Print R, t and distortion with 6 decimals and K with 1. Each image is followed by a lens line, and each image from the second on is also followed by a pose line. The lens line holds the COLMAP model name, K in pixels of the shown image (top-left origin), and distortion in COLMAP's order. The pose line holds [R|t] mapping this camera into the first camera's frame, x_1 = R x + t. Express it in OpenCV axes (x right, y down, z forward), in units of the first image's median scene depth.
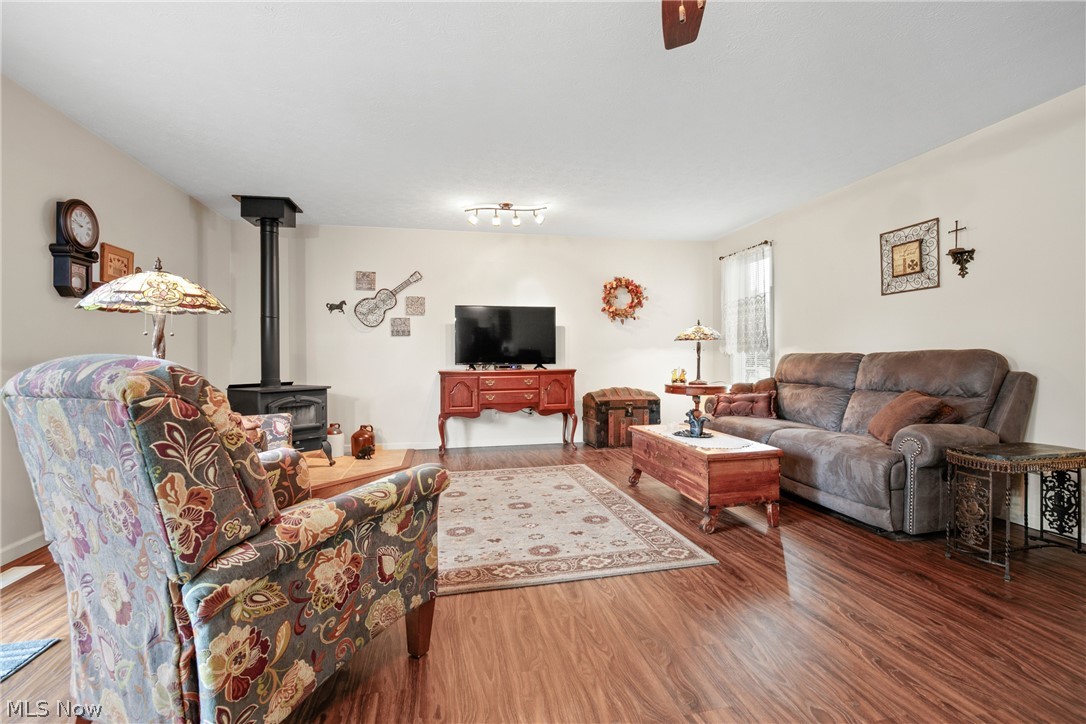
lens RADIAL K [[499.8, 0, 554.5], [0, 499.8, 359.7], [0, 0, 1]] dist [-0.031640, 0.008804]
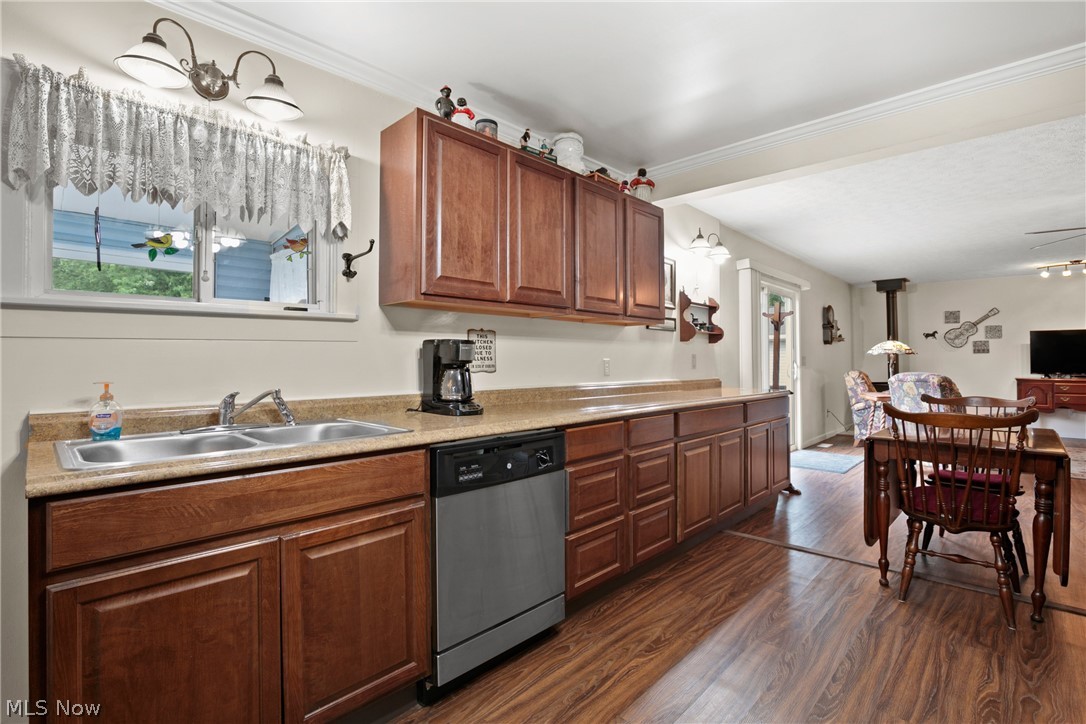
lens RADIAL K [[499.8, 0, 559.3], [0, 499.8, 353.1], [0, 0, 1]] dist [-0.031640, 0.008804]
pose [[0.557290, -0.007119, -0.830287, 0.239269], [-0.009145, 0.999850, -0.014711, -0.019048], [0.830268, 0.015791, 0.557141, -1.011524]]
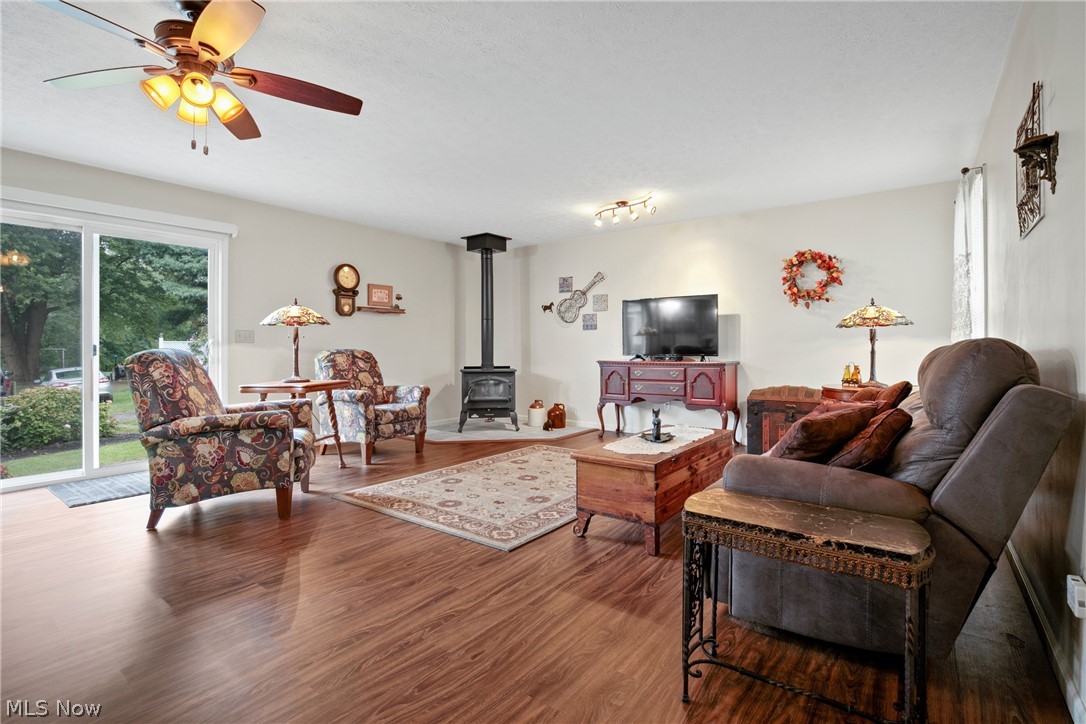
lens RADIAL K [[499.8, 0, 549.1], [0, 499.8, 355.6], [0, 0, 1]] dist [-0.031640, 0.008804]
pose [[0.653201, 0.015241, -0.757031, 0.624724], [-0.005824, 0.999869, 0.015104, -0.005713], [0.757162, -0.005458, 0.653204, 0.213454]]
